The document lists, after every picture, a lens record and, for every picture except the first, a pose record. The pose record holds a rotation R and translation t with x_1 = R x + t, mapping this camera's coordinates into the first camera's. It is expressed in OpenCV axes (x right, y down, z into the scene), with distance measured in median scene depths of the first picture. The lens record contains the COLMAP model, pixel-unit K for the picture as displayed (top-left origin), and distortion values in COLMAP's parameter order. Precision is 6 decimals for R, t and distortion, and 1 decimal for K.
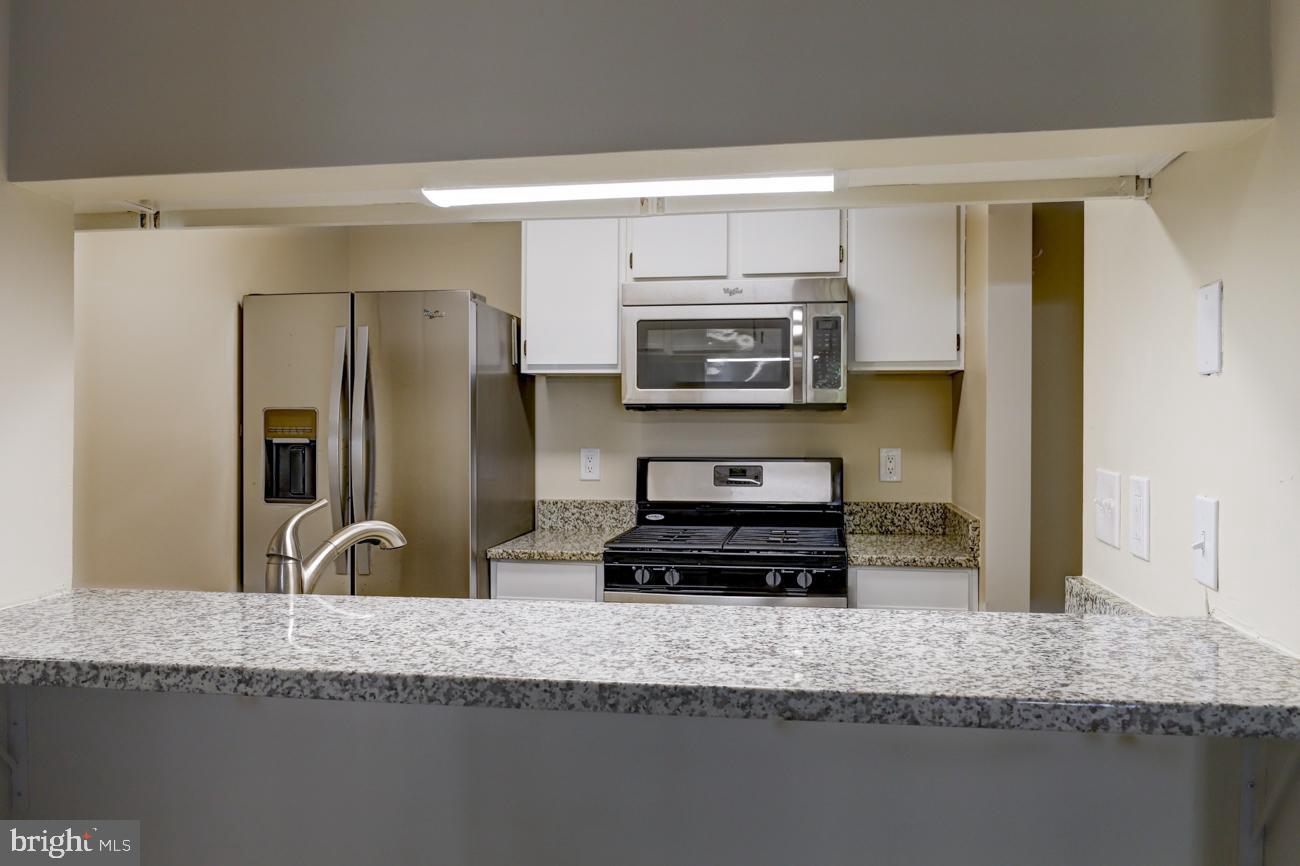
lens RADIAL K [[980.4, 0, 654.6], [0, 980.4, 432.5], [0, 0, 1]] dist [-0.001708, -0.000872]
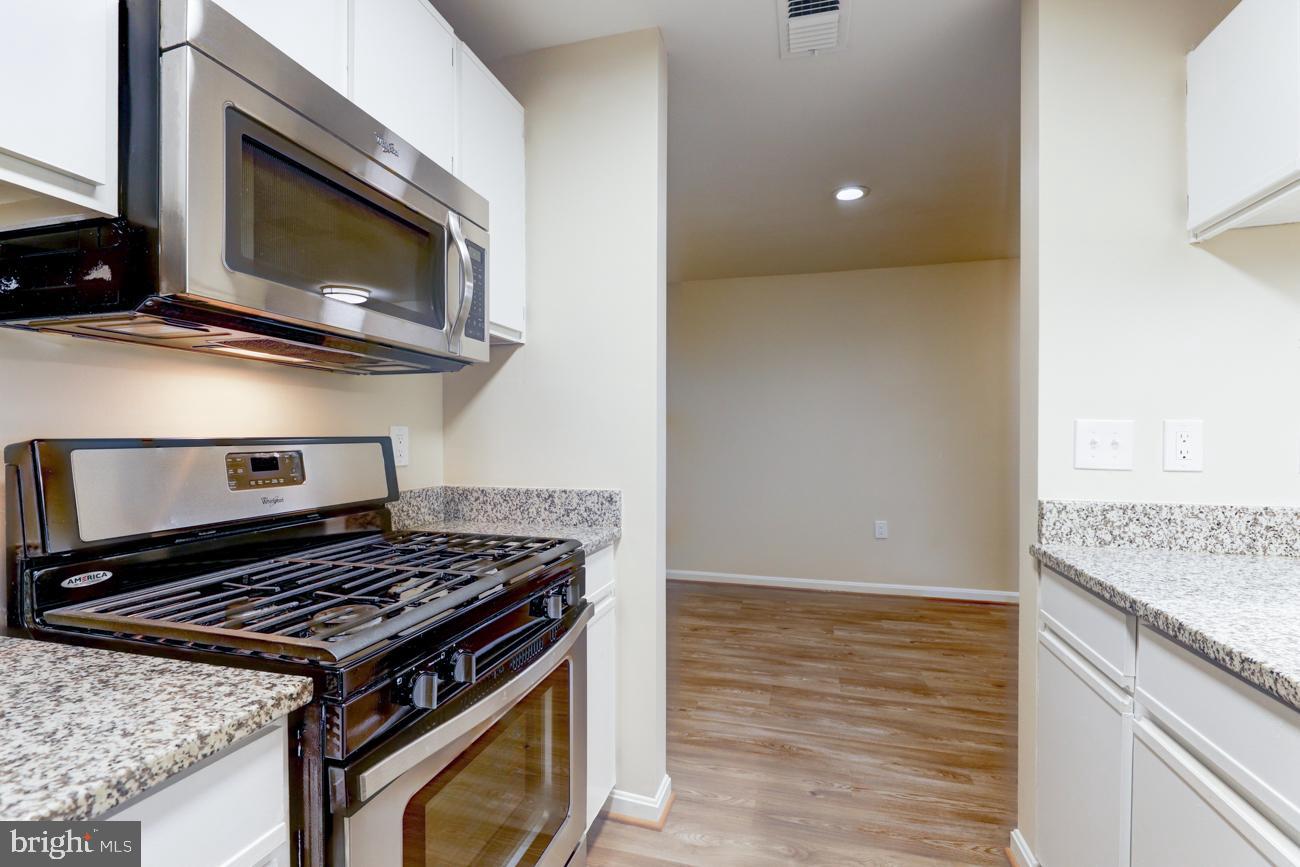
lens RADIAL K [[587.4, 0, 651.9], [0, 587.4, 437.6], [0, 0, 1]] dist [-0.000410, -0.001453]
pose [[0.118475, -0.005536, 0.992942, -0.249487], [0.008960, 0.999950, 0.004506, 0.028288], [-0.992917, 0.008363, 0.118518, 0.805491]]
